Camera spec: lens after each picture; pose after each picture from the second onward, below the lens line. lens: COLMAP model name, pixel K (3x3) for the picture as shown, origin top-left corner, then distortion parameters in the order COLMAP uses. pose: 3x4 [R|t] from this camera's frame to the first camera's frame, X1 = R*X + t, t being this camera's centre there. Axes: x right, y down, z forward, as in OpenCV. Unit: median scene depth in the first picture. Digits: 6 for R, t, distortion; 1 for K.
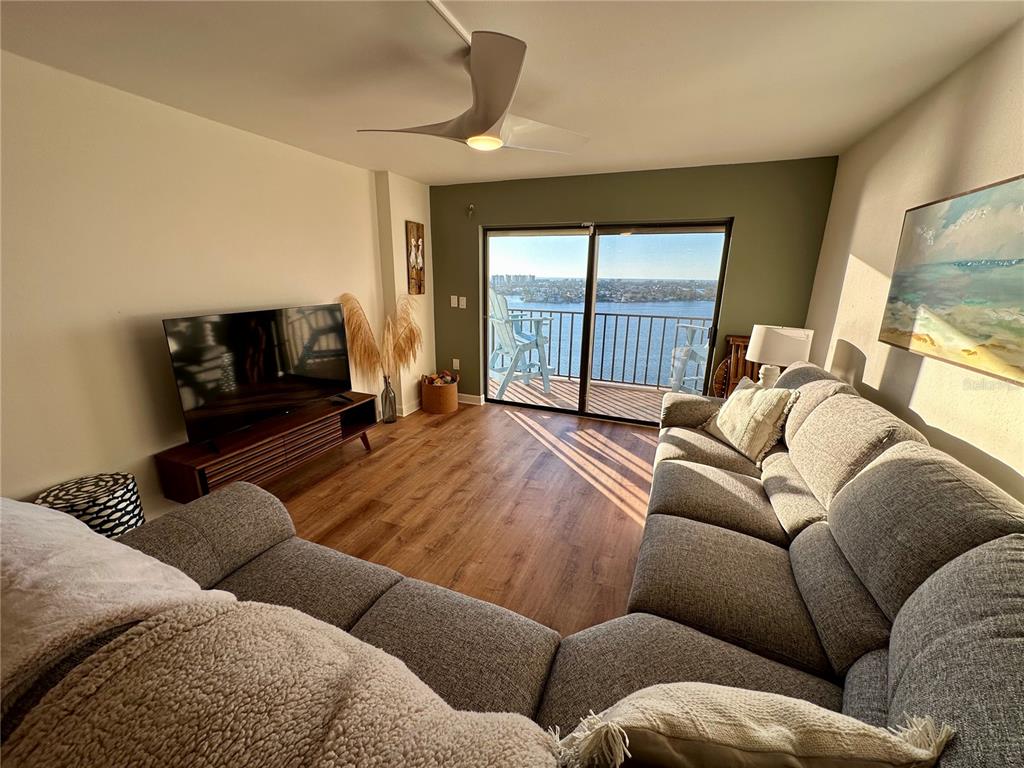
lens RADIAL K [[407.7, 0, 507.4], [0, 407.7, 386.4], [0, 0, 1]] dist [0.001143, -0.000019]
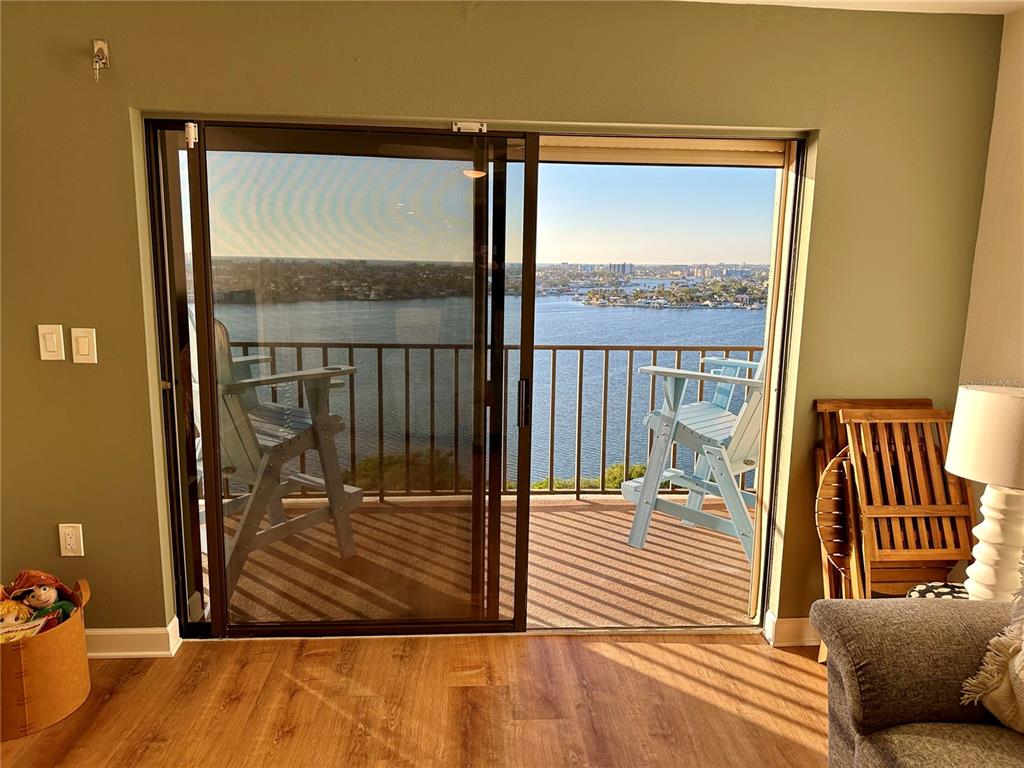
lens RADIAL K [[712.7, 0, 514.7], [0, 712.7, 380.8], [0, 0, 1]] dist [0.100507, -0.135869]
pose [[0.892204, -0.072797, 0.445727, -0.061632], [0.113054, 0.991502, -0.064365, -0.100185], [-0.437253, 0.107817, 0.892852, 0.343547]]
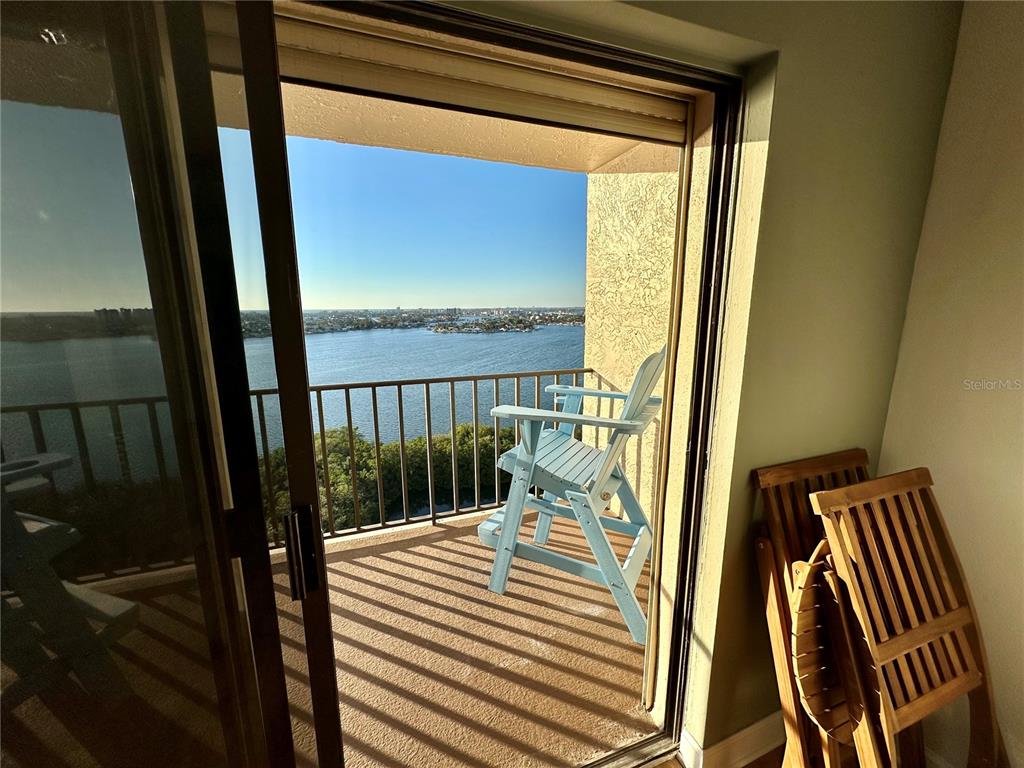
lens RADIAL K [[407.0, 0, 510.8], [0, 407.0, 381.1], [0, 0, 1]] dist [0.000336, -0.000068]
pose [[0.729800, -0.138603, 0.669463, 0.159946], [0.193073, 0.981157, -0.007339, -0.169387], [-0.655831, 0.134612, 0.742809, 0.666681]]
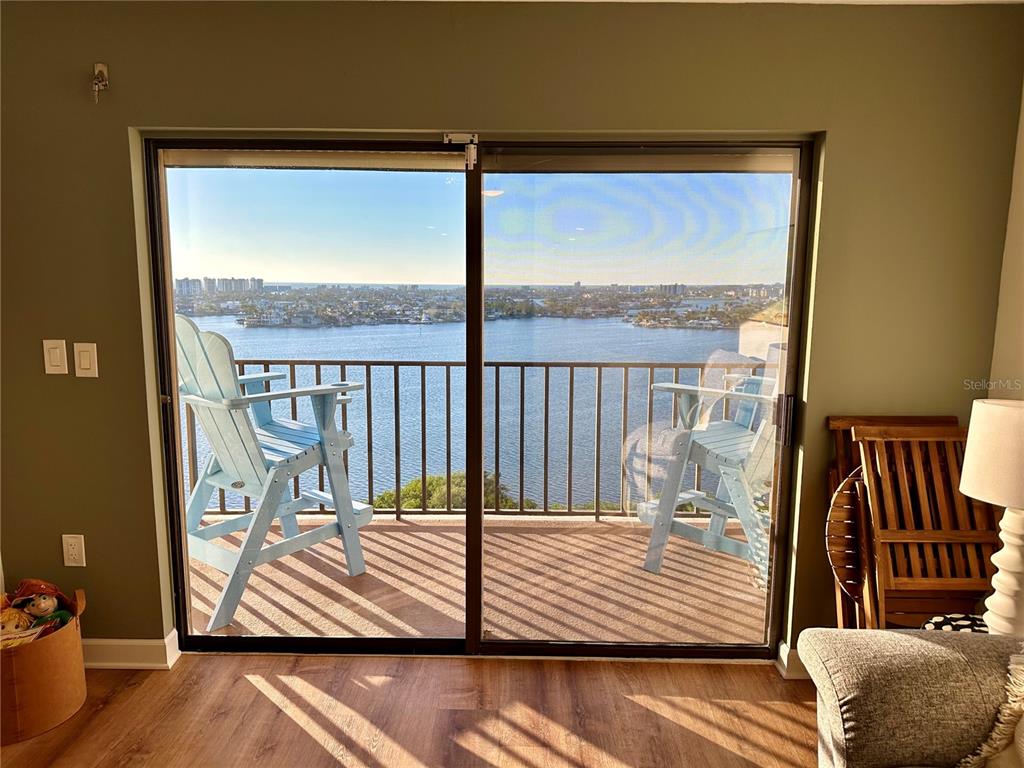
lens RADIAL K [[713.1, 0, 505.2], [0, 713.1, 387.6], [0, 0, 1]] dist [0.102206, -0.133455]
pose [[0.926032, -0.062197, 0.372286, -0.017555], [0.104696, 0.989953, -0.095036, -0.090369], [-0.362635, 0.126983, 0.923240, 0.337784]]
